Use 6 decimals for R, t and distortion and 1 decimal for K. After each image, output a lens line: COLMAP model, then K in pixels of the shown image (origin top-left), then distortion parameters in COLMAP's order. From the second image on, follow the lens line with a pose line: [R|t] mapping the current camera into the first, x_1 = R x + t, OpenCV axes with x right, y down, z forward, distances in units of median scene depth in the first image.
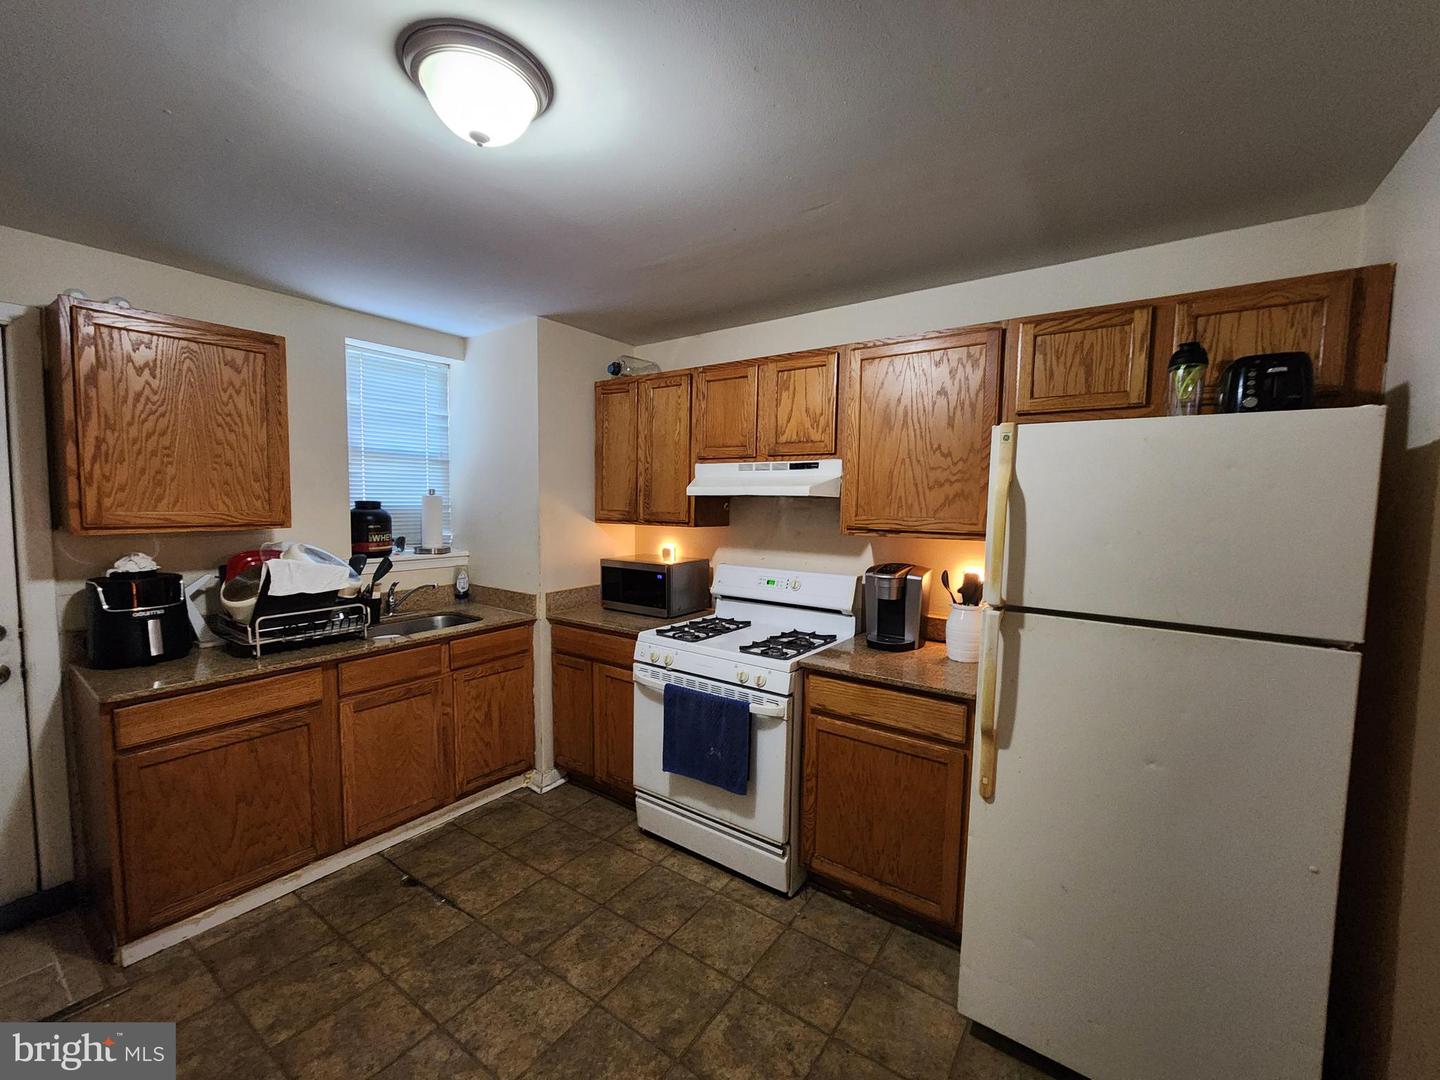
lens RADIAL K [[573.6, 0, 734.6], [0, 573.6, 541.8], [0, 0, 1]] dist [-0.001721, -0.000426]
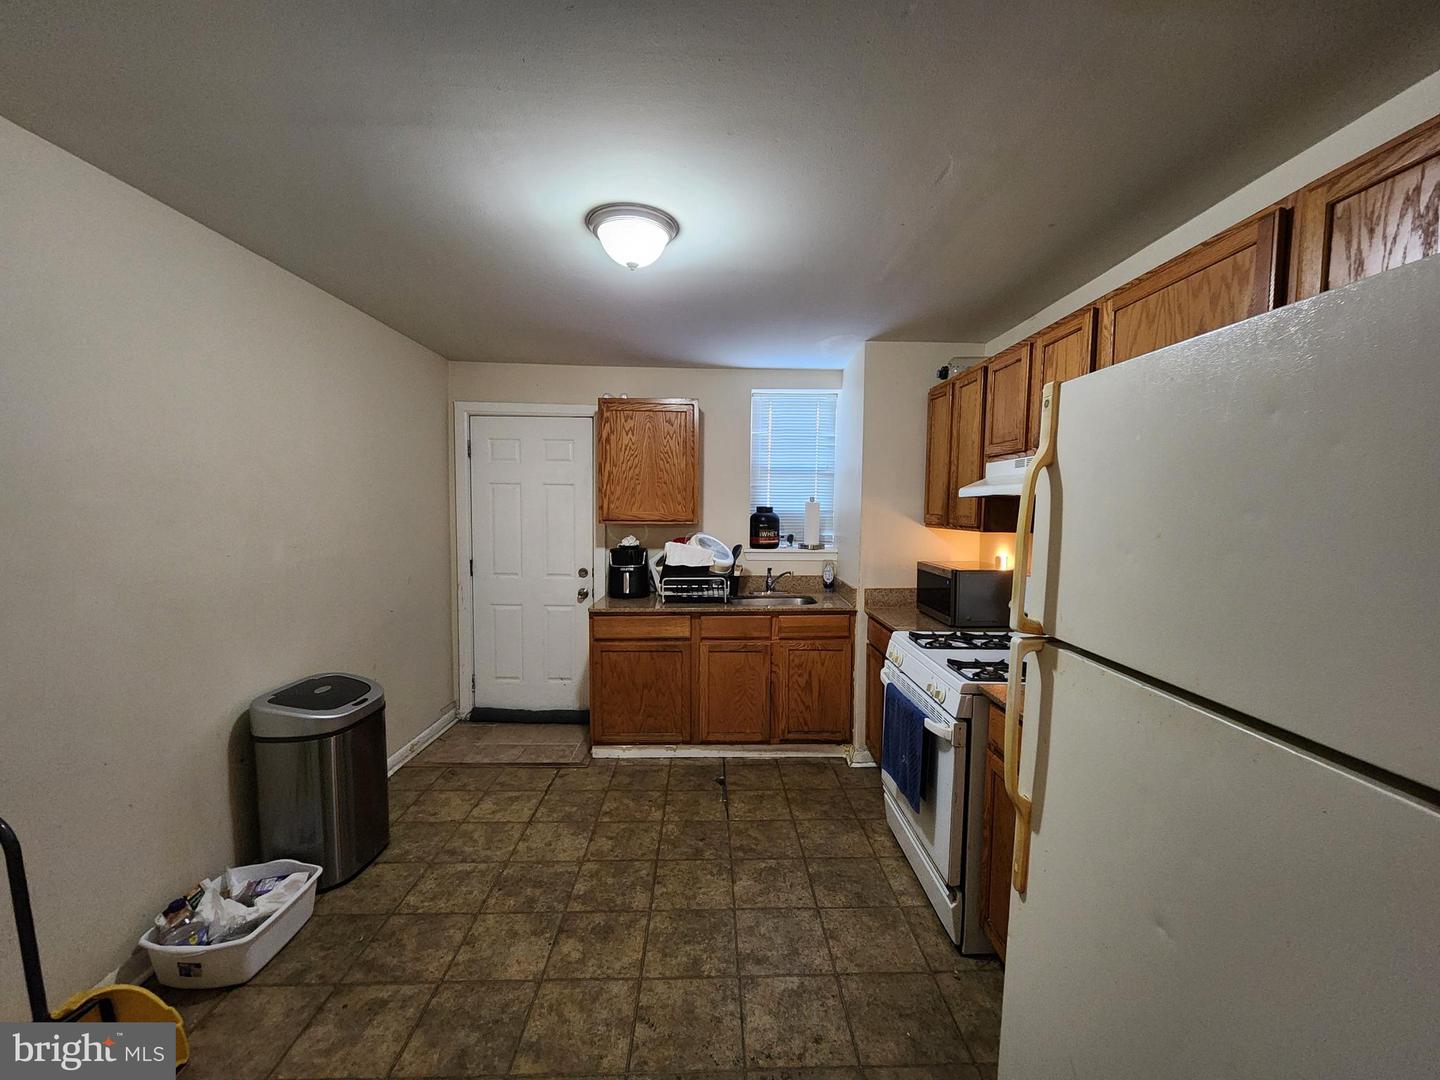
lens RADIAL K [[573.6, 0, 734.6], [0, 573.6, 541.8], [0, 0, 1]] dist [-0.001721, -0.000426]
pose [[0.612342, 0.041228, -0.789517, 0.510745], [-0.057020, 0.998342, 0.007908, 0.006603], [0.788534, 0.040176, 0.613678, 0.155388]]
